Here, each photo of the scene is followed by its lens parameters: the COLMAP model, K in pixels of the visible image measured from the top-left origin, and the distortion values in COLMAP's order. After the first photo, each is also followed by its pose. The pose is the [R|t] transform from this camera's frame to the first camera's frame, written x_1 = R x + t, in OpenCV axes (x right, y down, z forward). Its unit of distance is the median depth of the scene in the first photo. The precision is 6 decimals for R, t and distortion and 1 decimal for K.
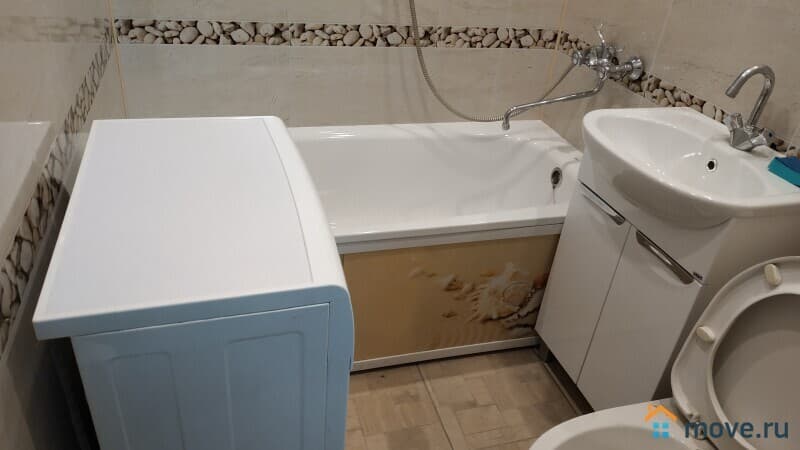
lens RADIAL K [[615.6, 0, 400.0], [0, 615.6, 225.0], [0, 0, 1]] dist [0.059963, -0.099583]
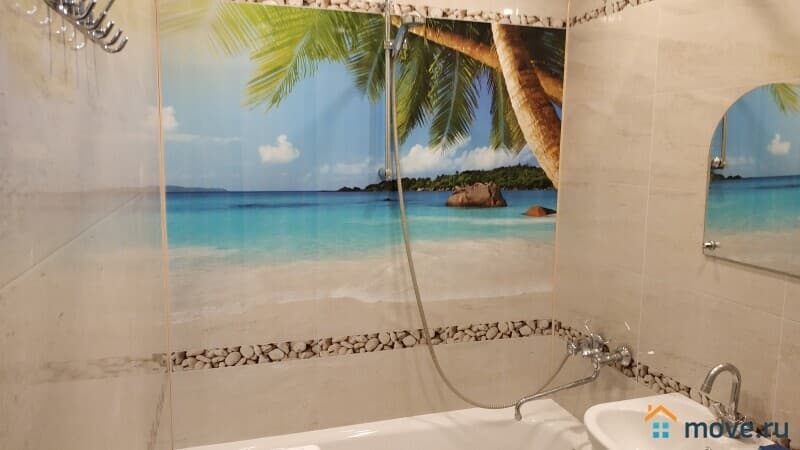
lens RADIAL K [[615.6, 0, 400.0], [0, 615.6, 225.0], [0, 0, 1]] dist [0.059963, -0.099583]
pose [[0.996752, -0.080482, -0.002812, -0.005892], [0.072845, 0.915957, -0.394608, -0.053830], [0.034335, 0.393122, 0.918845, -0.144123]]
